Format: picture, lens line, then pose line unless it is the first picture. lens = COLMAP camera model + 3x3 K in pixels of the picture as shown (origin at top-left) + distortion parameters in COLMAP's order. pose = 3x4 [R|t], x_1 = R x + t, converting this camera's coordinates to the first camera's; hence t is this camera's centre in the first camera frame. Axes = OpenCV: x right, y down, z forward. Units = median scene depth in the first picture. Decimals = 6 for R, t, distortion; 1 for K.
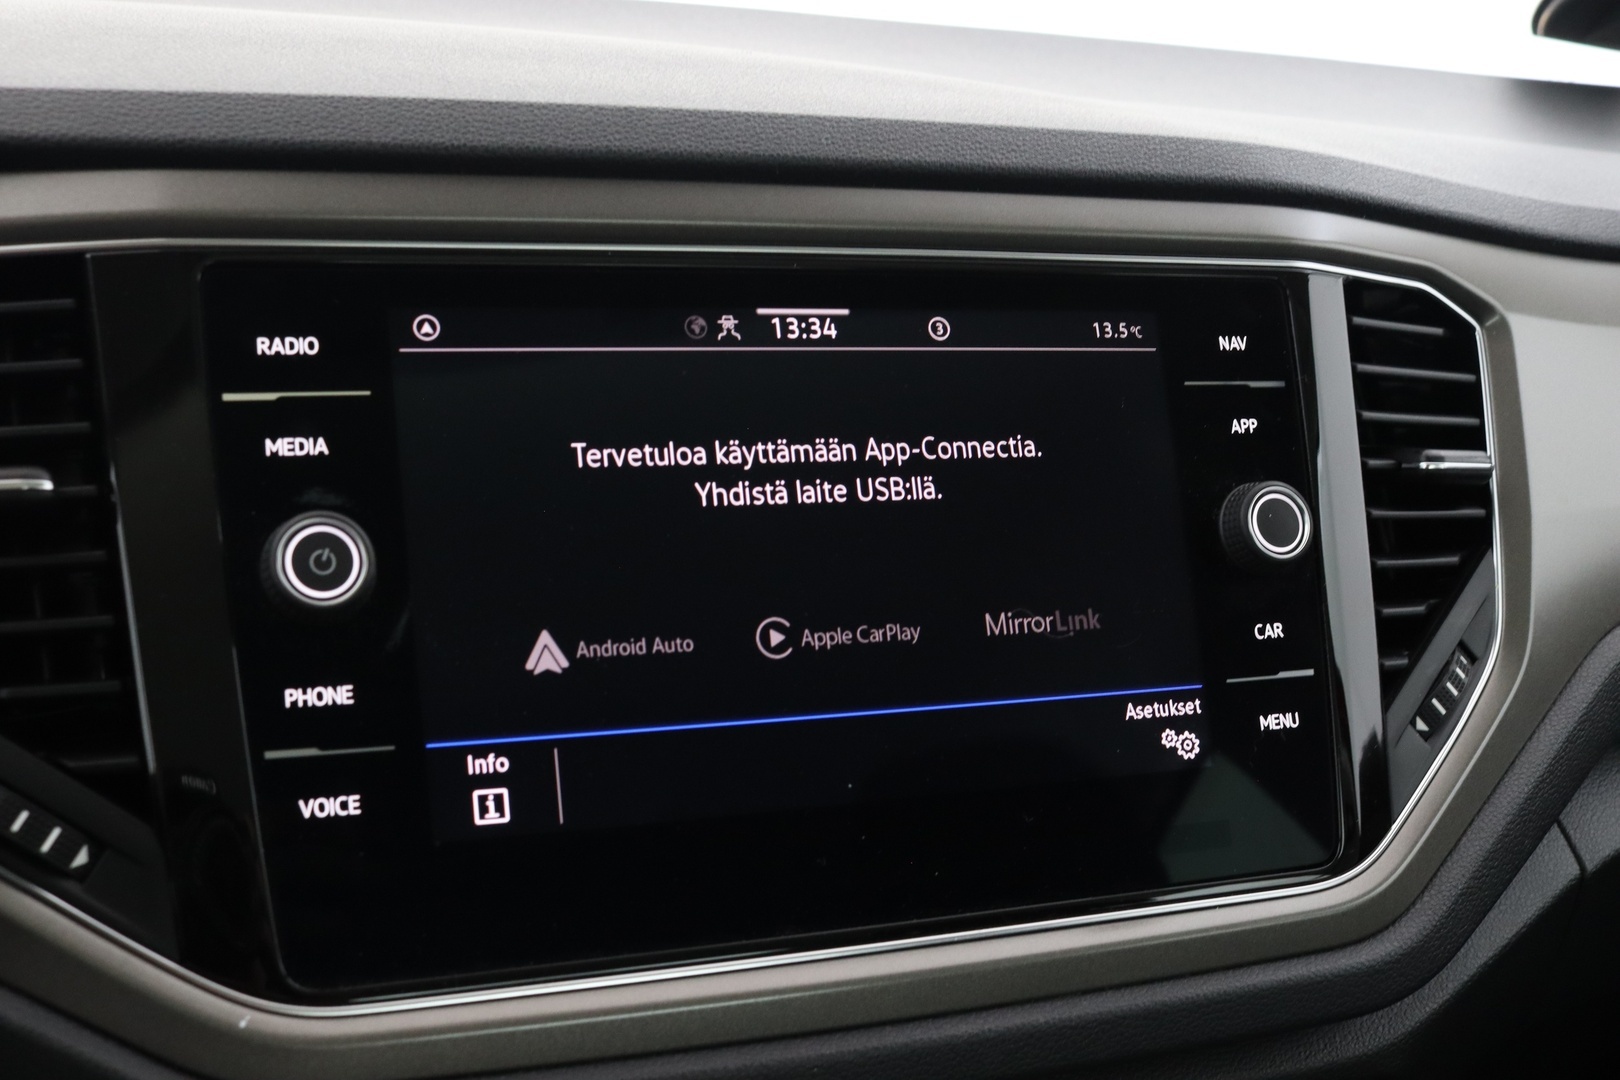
lens RADIAL K [[1777.8, 0, 790.4], [0, 1777.8, 553.7], [0, 0, 1]] dist [-0.139902, 0.032357]
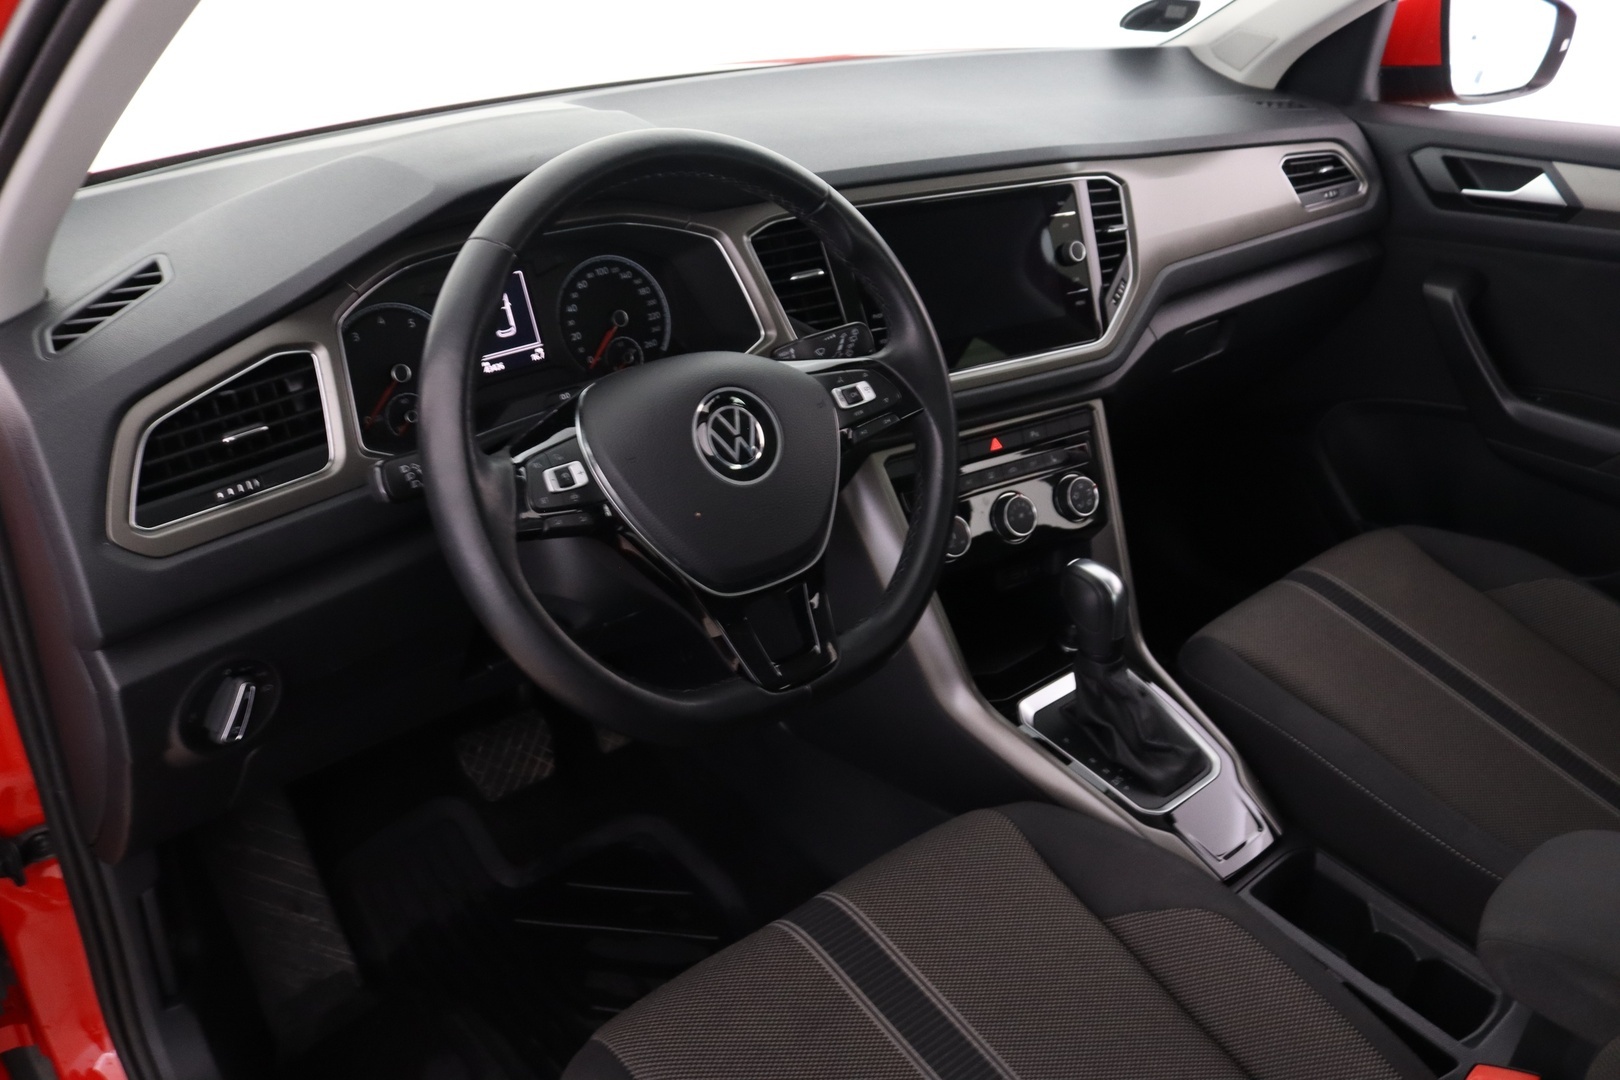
lens RADIAL K [[1440.3, 0, 810.0], [0, 1440.3, 540.0], [0, 0, 1]] dist [-0.169239, 0.156783]
pose [[0.969824, -0.126925, 0.208161, -0.956887], [0.079785, 0.972014, 0.220961, -0.128437], [-0.230380, -0.197685, 0.952809, -1.833726]]
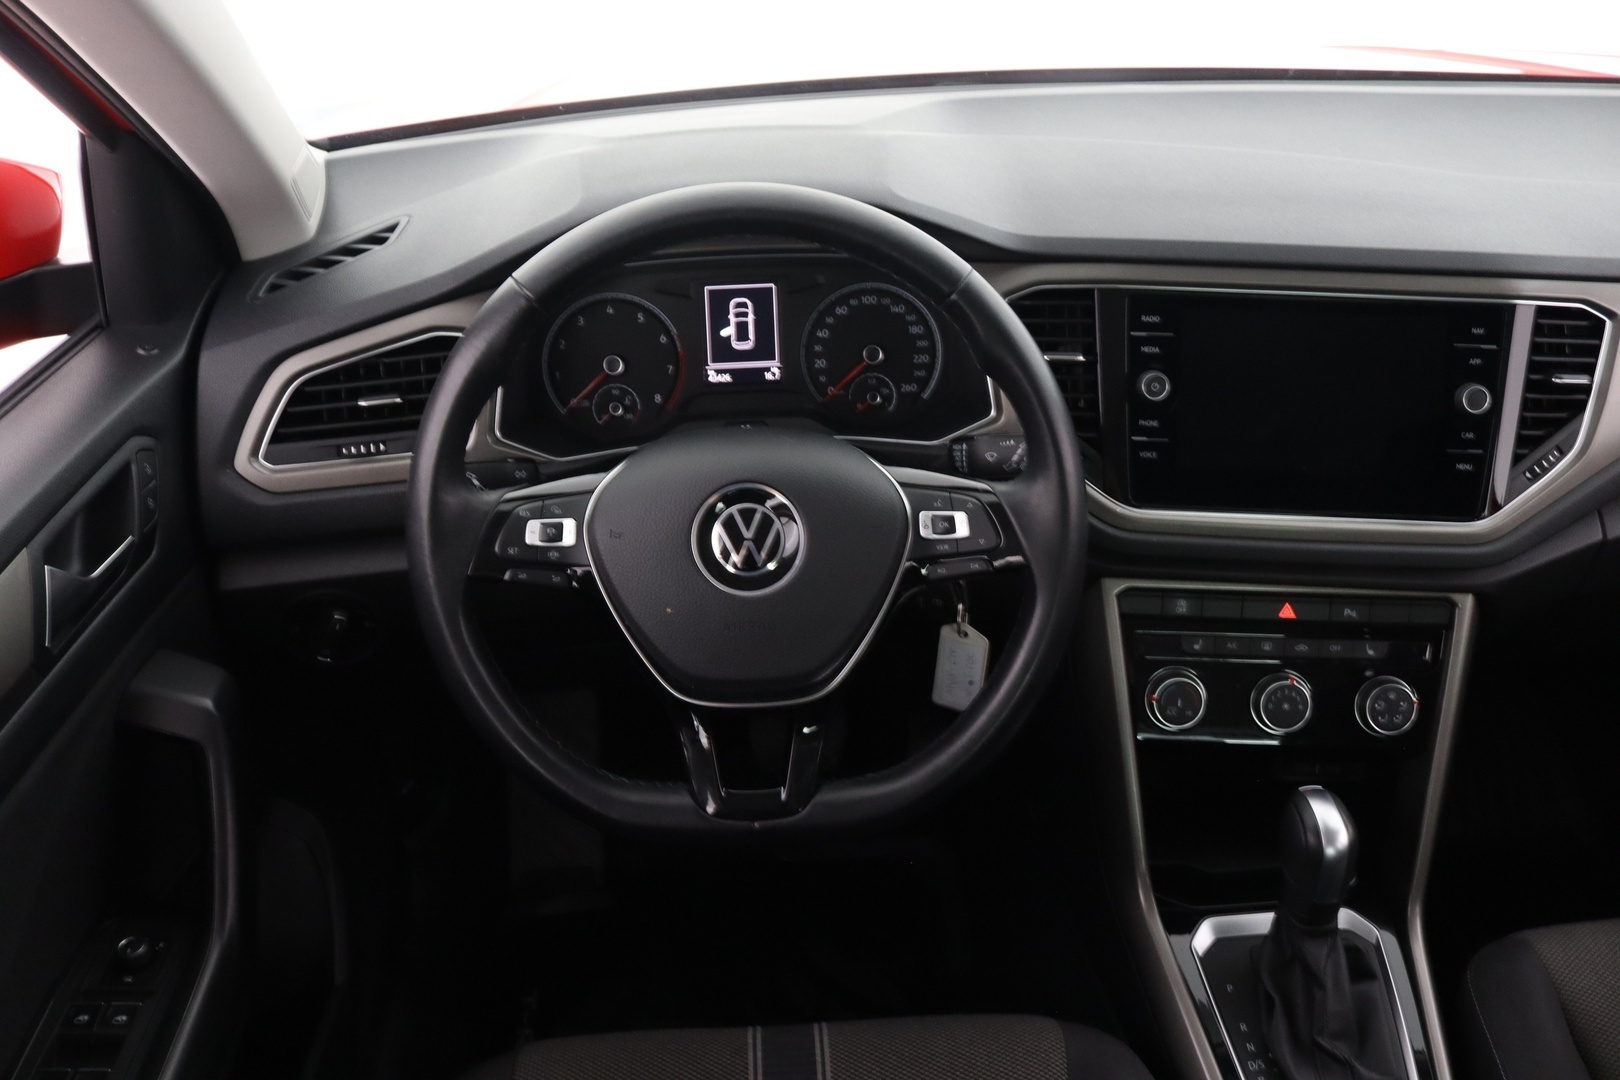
lens RADIAL K [[1440.3, 0, 810.0], [0, 1440.3, 540.0], [0, 0, 1]] dist [-0.169239, 0.156783]
pose [[0.905631, 0.174834, -0.386348, 0.198567], [-0.057175, 0.953079, 0.297274, -0.386941], [0.420194, -0.247131, 0.873134, -1.400316]]
